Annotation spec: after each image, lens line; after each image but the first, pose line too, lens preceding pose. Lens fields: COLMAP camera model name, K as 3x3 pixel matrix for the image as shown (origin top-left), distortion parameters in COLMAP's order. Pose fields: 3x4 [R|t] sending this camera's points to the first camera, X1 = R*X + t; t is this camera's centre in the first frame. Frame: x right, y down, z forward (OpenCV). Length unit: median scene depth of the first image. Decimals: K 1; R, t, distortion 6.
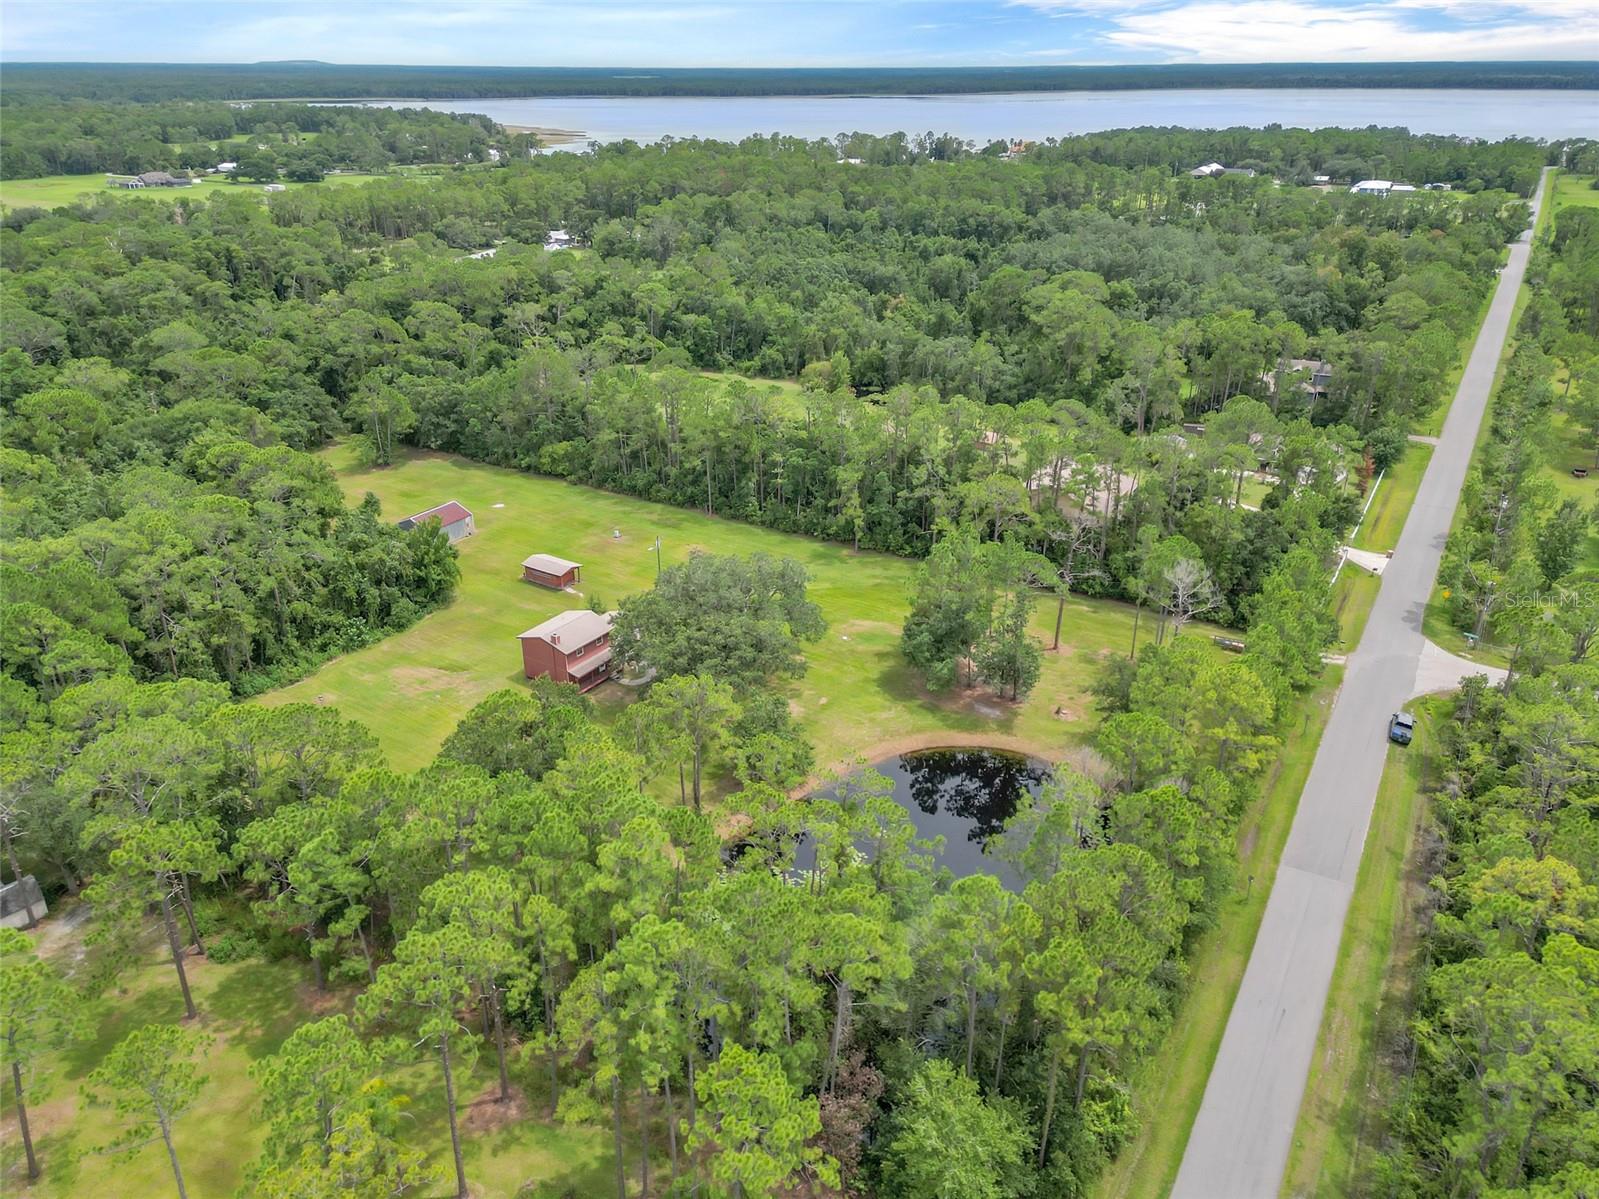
lens RADIAL K [[1153.4, 0, 799.5], [0, 1153.4, 599.5], [0, 0, 1]] dist [0.068203, -0.026924]
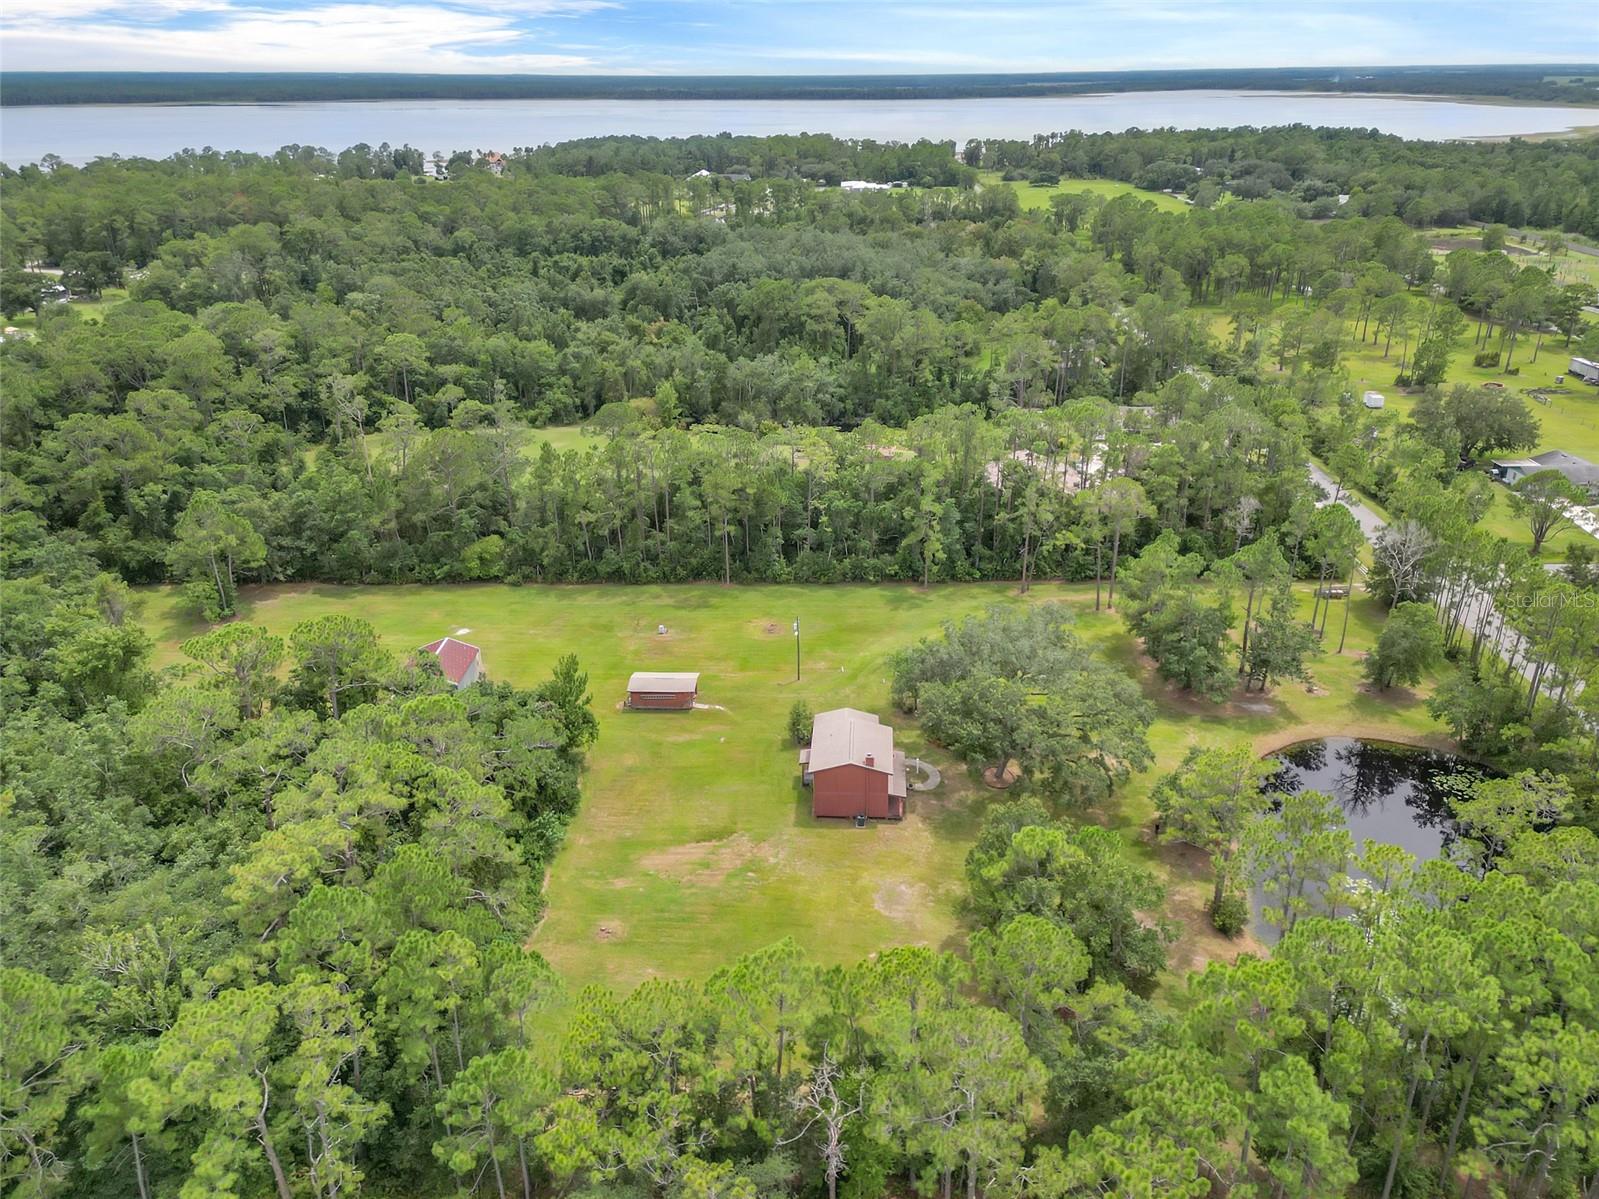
lens RADIAL K [[1153.4, 0, 799.5], [0, 1153.4, 599.5], [0, 0, 1]] dist [0.068203, -0.026924]
pose [[0.851362, -0.218957, 0.476698, -0.395503], [0.222145, 0.973705, 0.050502, -0.083047], [-0.475221, 0.062901, 0.877615, 0.186947]]
